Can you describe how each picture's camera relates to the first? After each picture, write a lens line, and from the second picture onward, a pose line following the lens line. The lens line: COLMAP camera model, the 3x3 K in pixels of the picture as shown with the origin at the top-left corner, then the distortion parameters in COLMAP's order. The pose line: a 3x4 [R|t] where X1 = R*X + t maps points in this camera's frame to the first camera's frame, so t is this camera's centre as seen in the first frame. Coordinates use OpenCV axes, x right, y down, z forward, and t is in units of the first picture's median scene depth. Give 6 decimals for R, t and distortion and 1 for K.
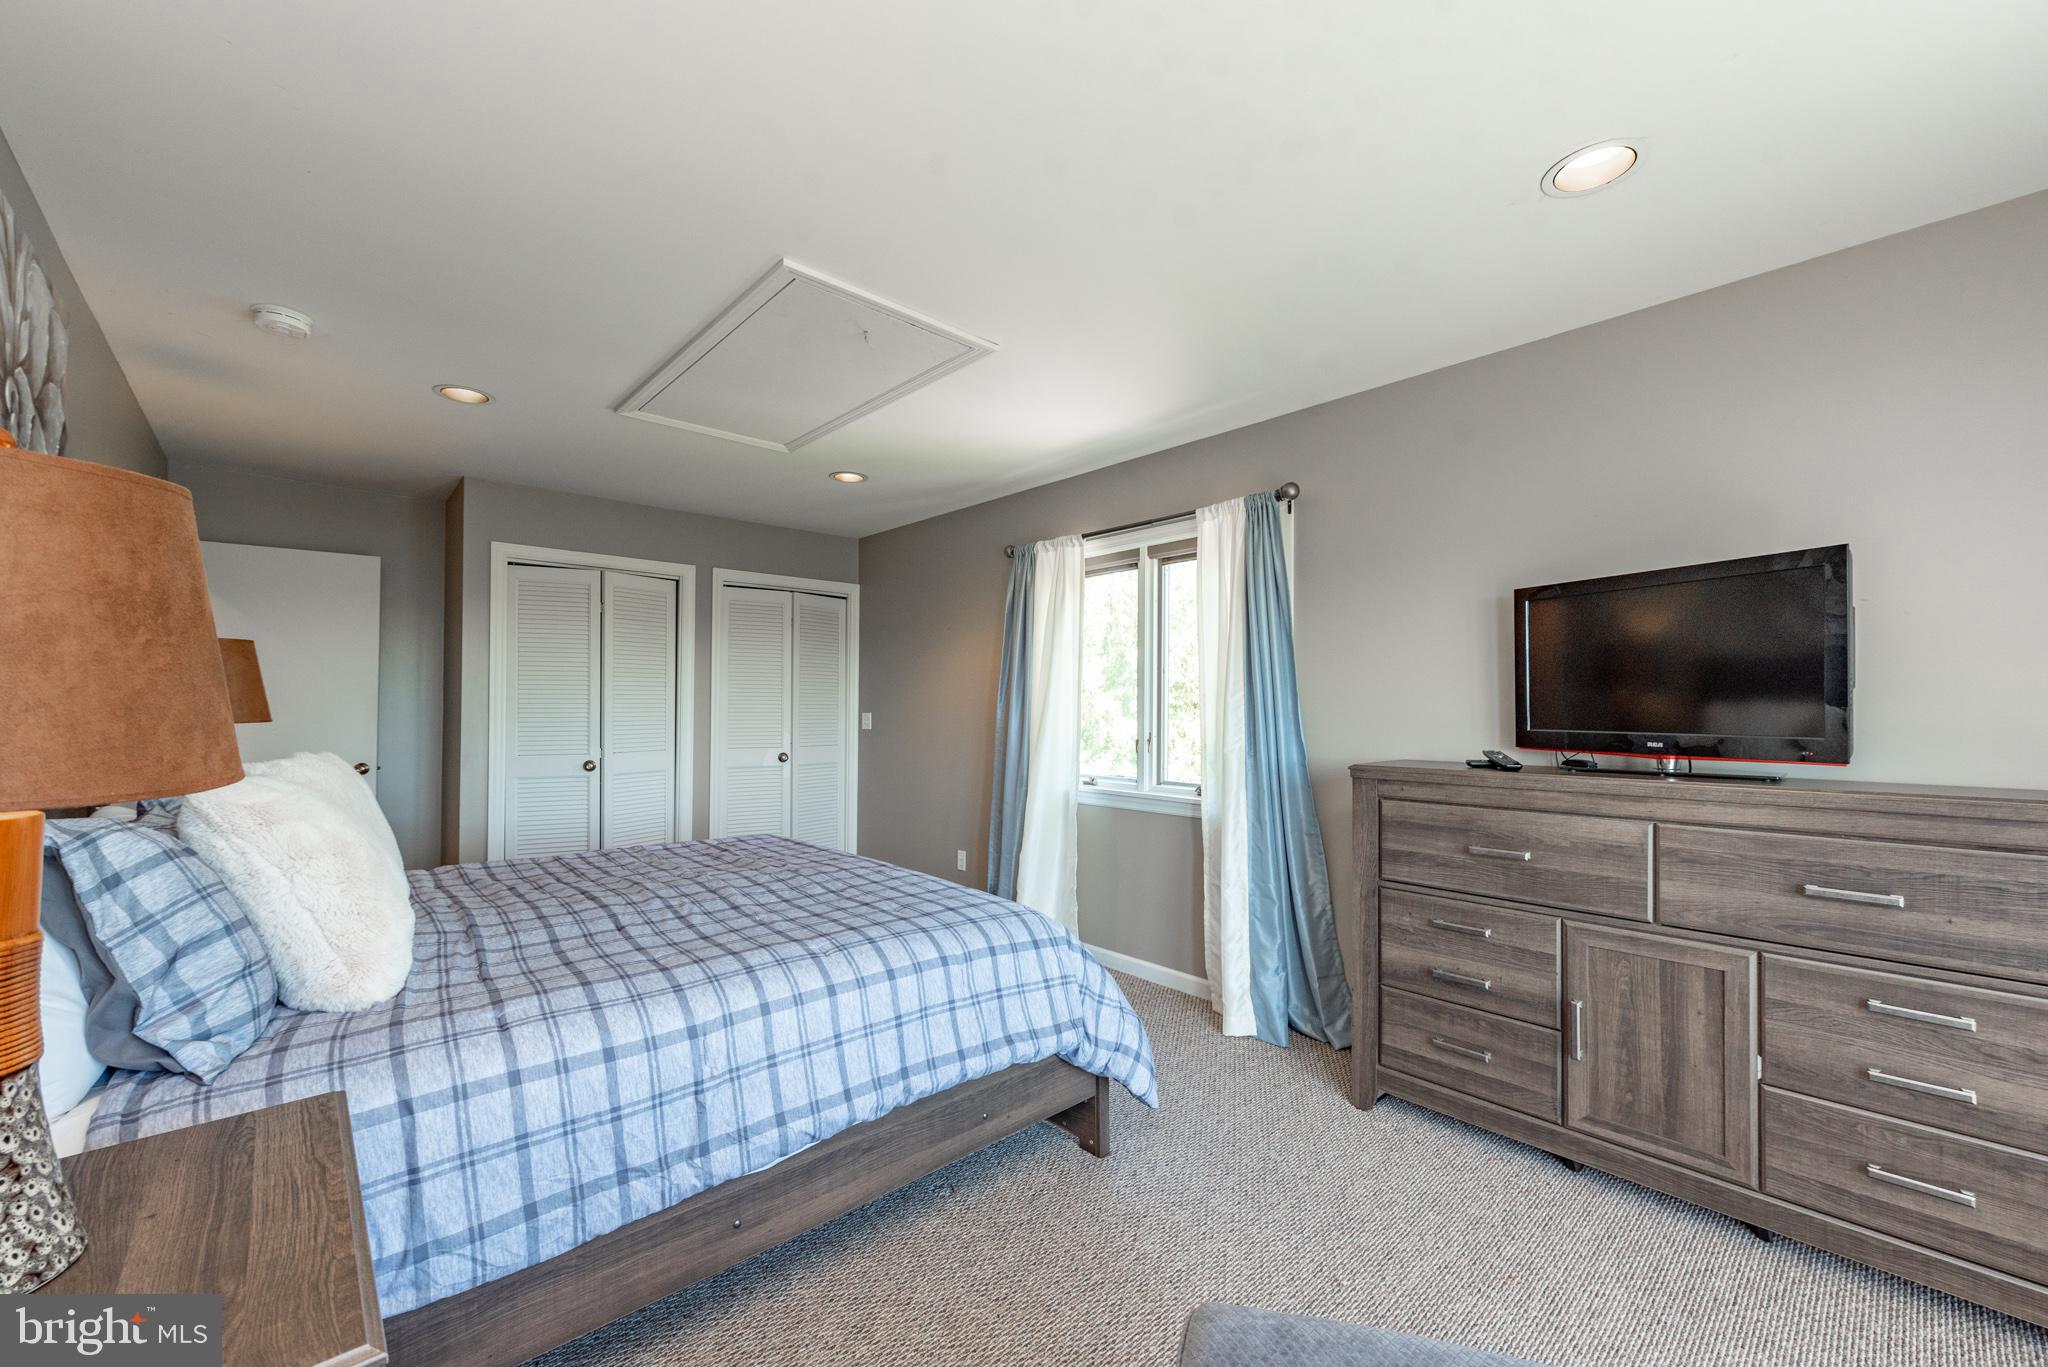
lens RADIAL K [[808.9, 0, 1027.6], [0, 808.9, 701.1], [0, 0, 1]] dist [0.002385, 0.000024]
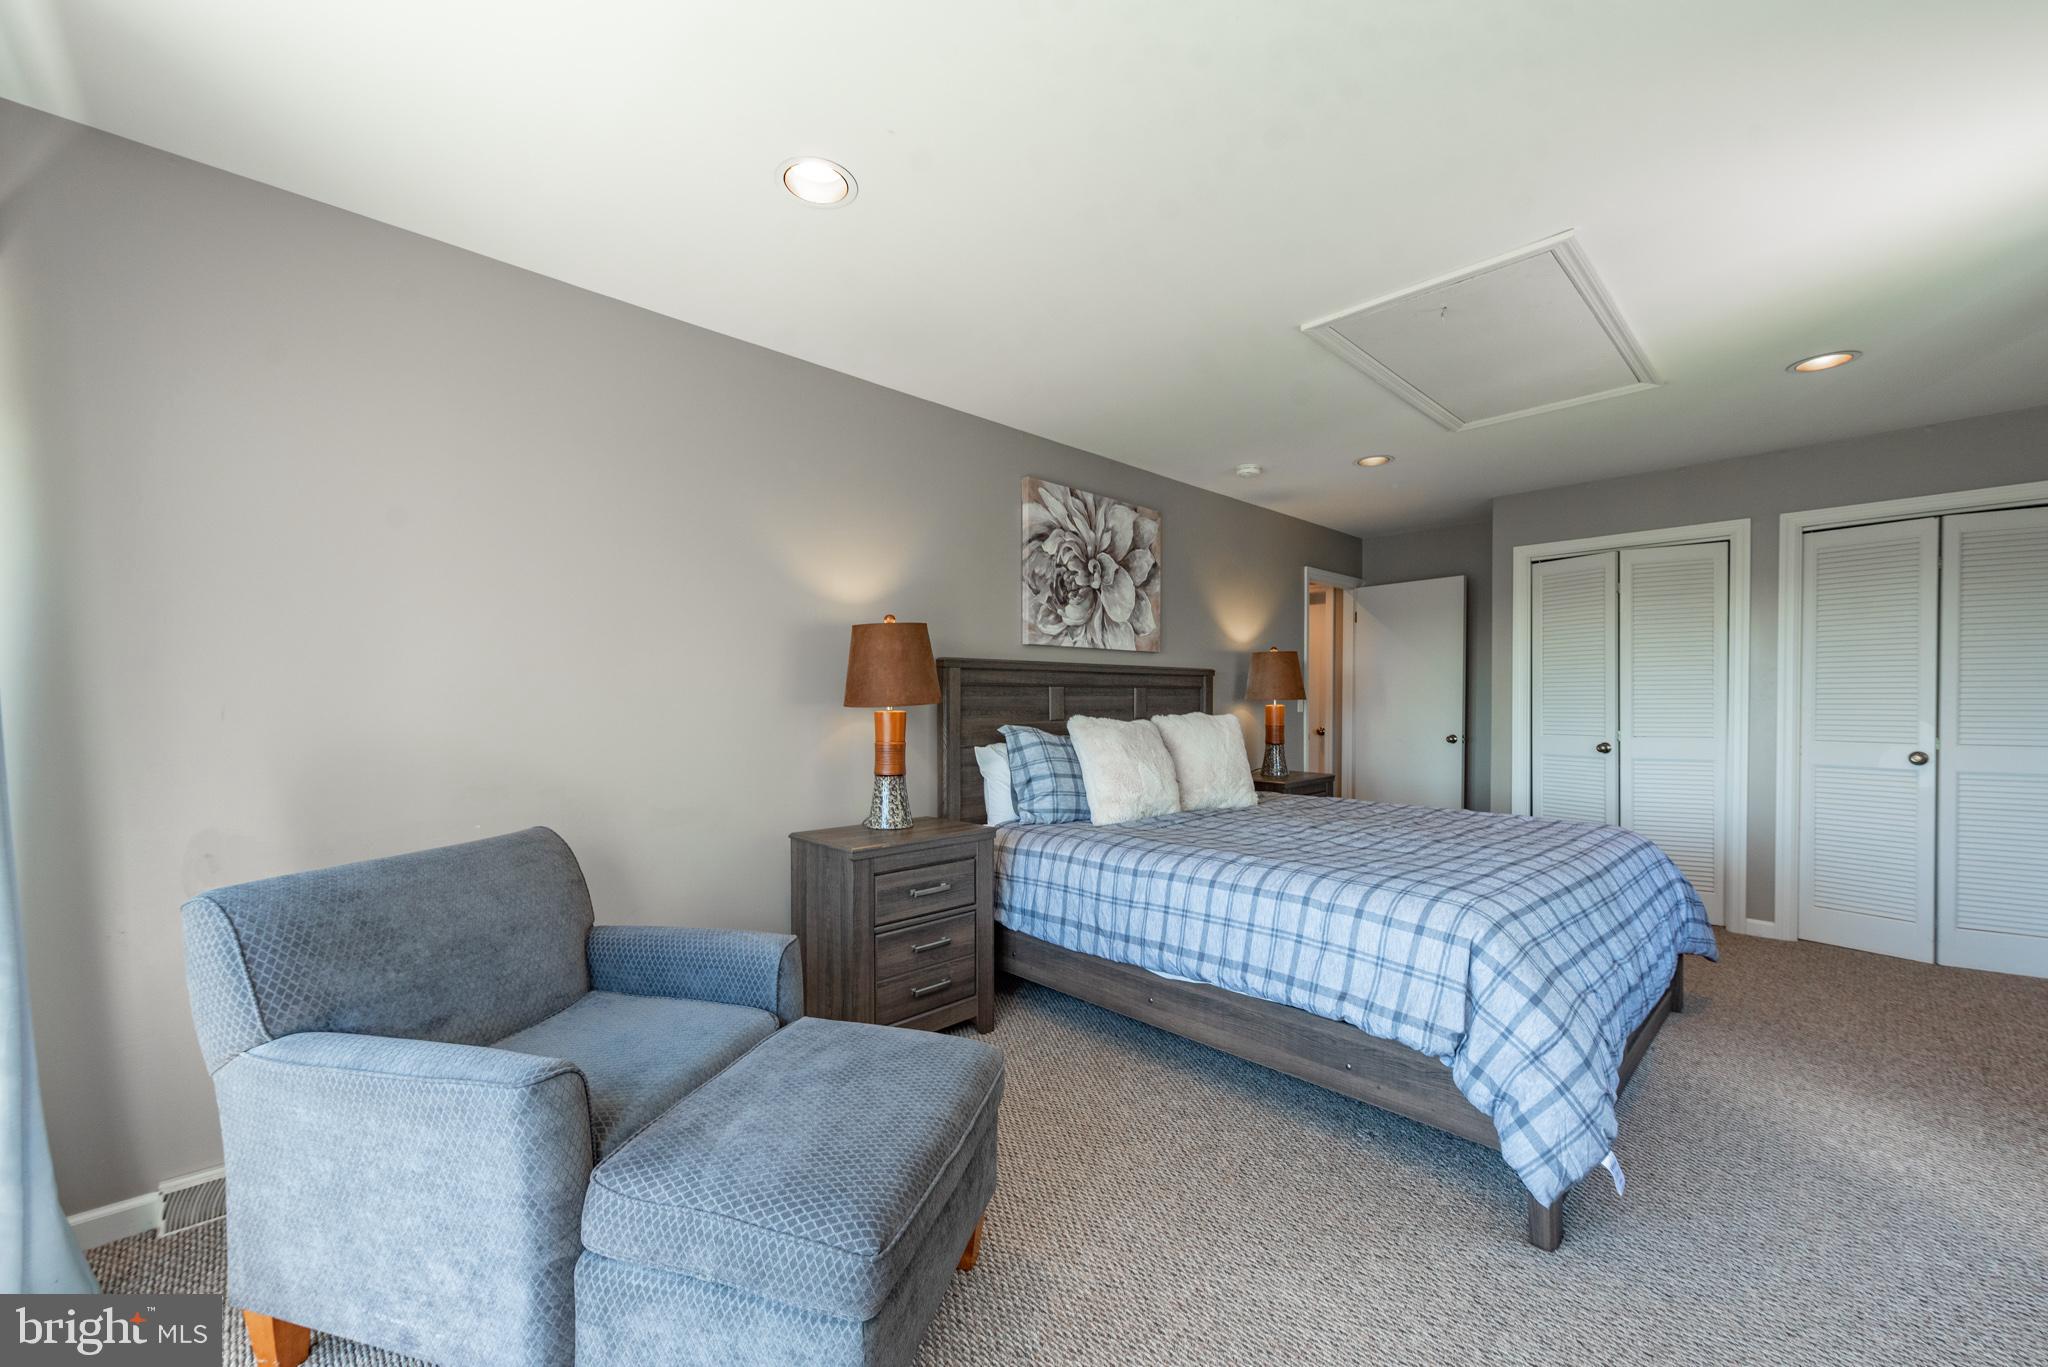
lens RADIAL K [[808.9, 0, 1018.5], [0, 808.9, 698.1], [0, 0, 1]] dist [0.002385, 0.000024]
pose [[0.025361, -0.007134, -0.999653, 0.652716], [0.010473, 0.999922, -0.006871, 0.025441], [0.999624, -0.010295, 0.025434, 0.362663]]
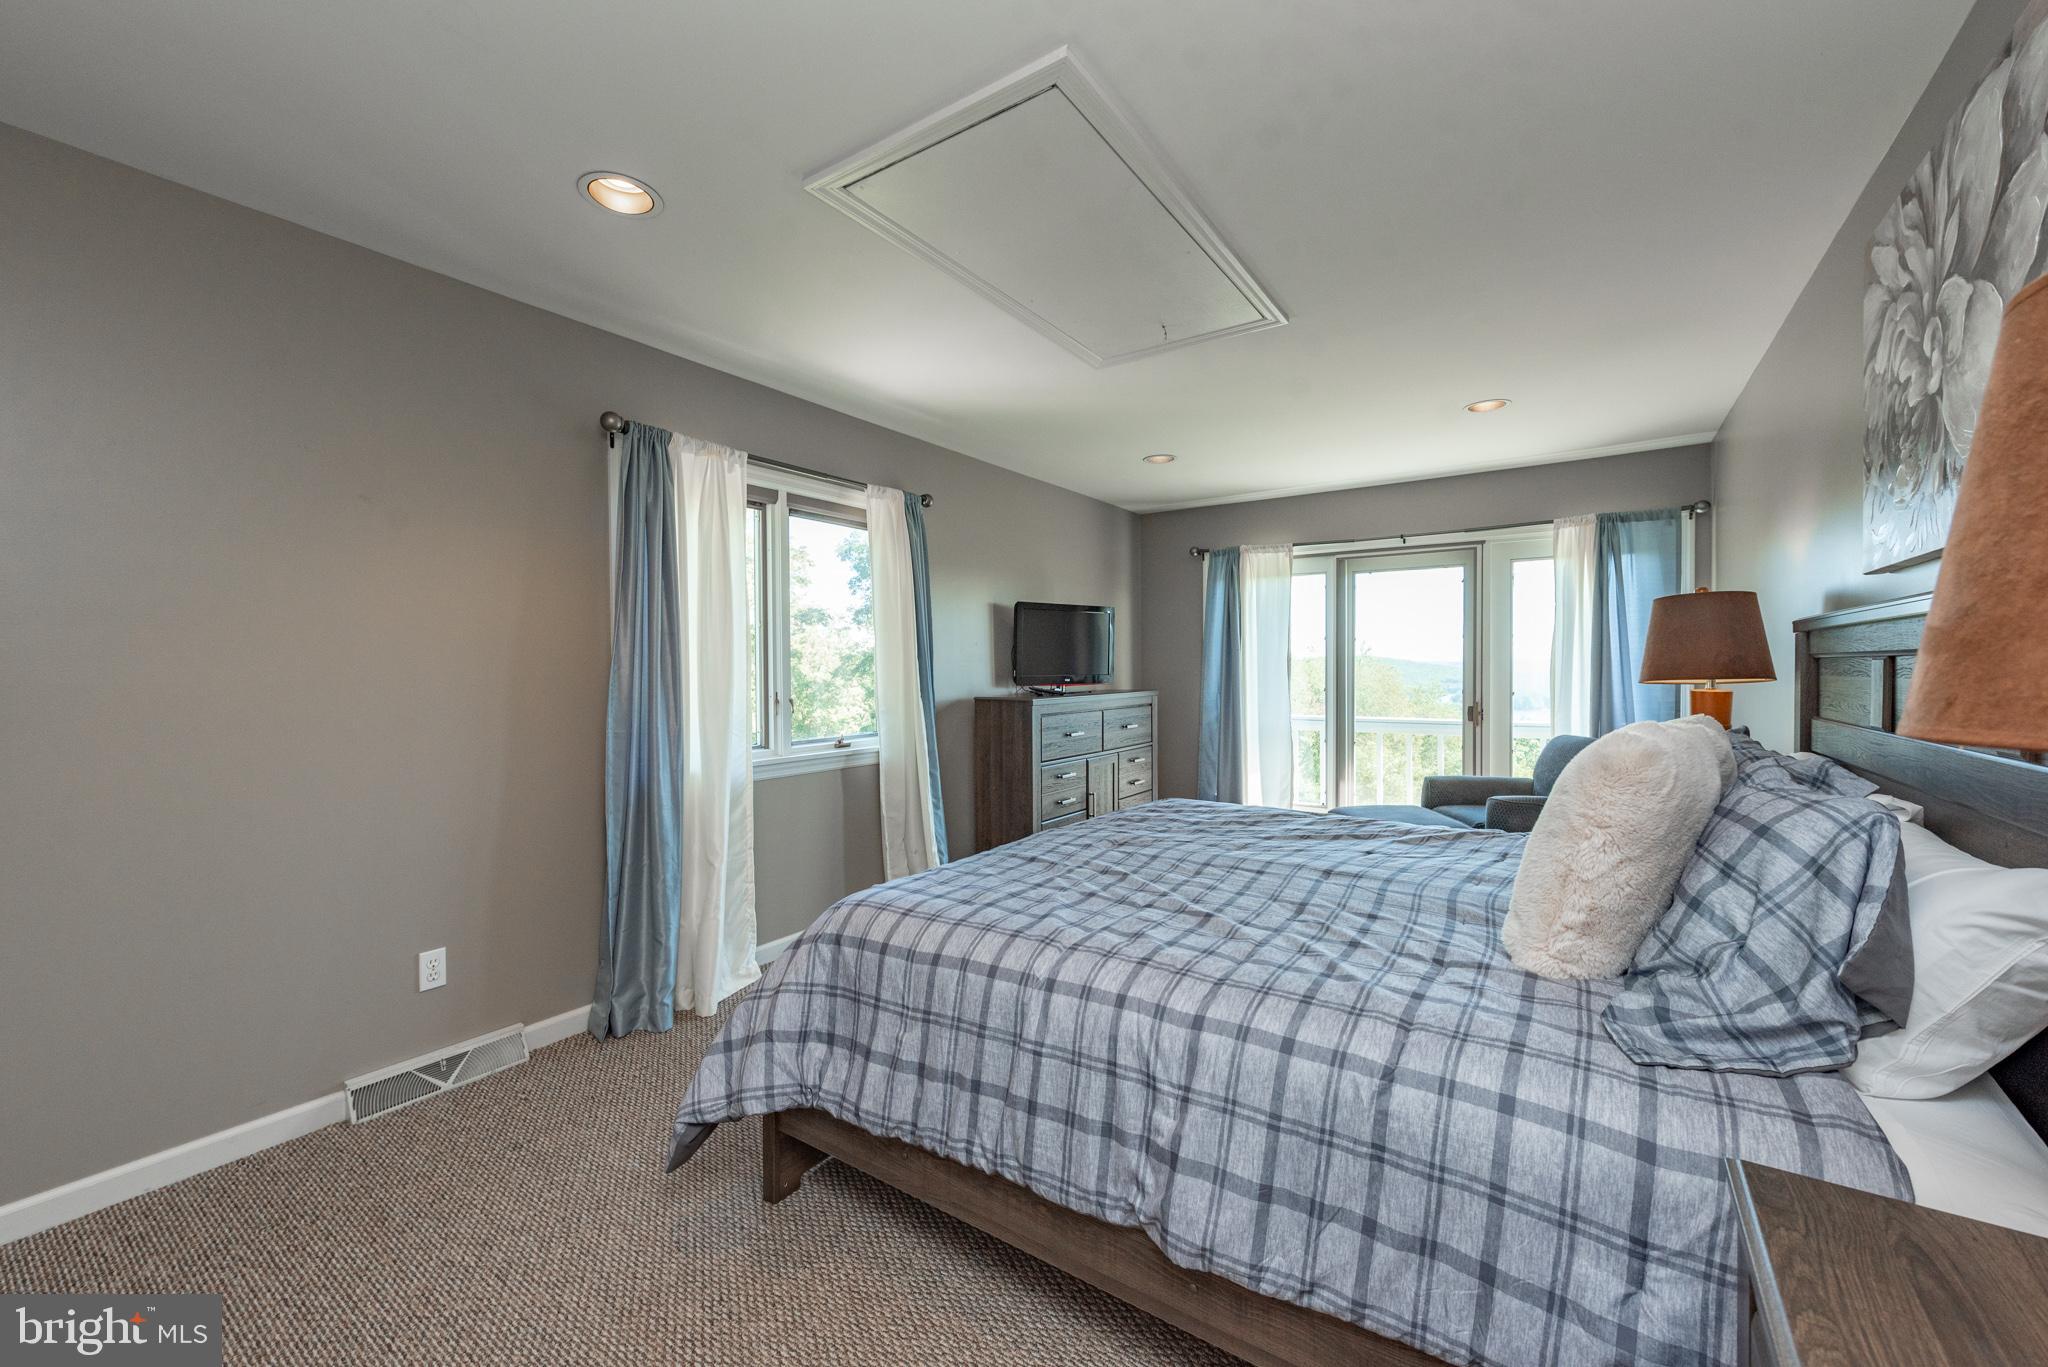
lens RADIAL K [[808.9, 0, 1024.9], [0, 808.9, 678.7], [0, 0, 1]] dist [0.002385, 0.000024]
pose [[-0.237106, -0.017895, 0.971319, -1.030072], [-0.005071, 0.999840, 0.017183, 0.007651], [-0.971471, -0.000851, -0.237159, 1.188276]]
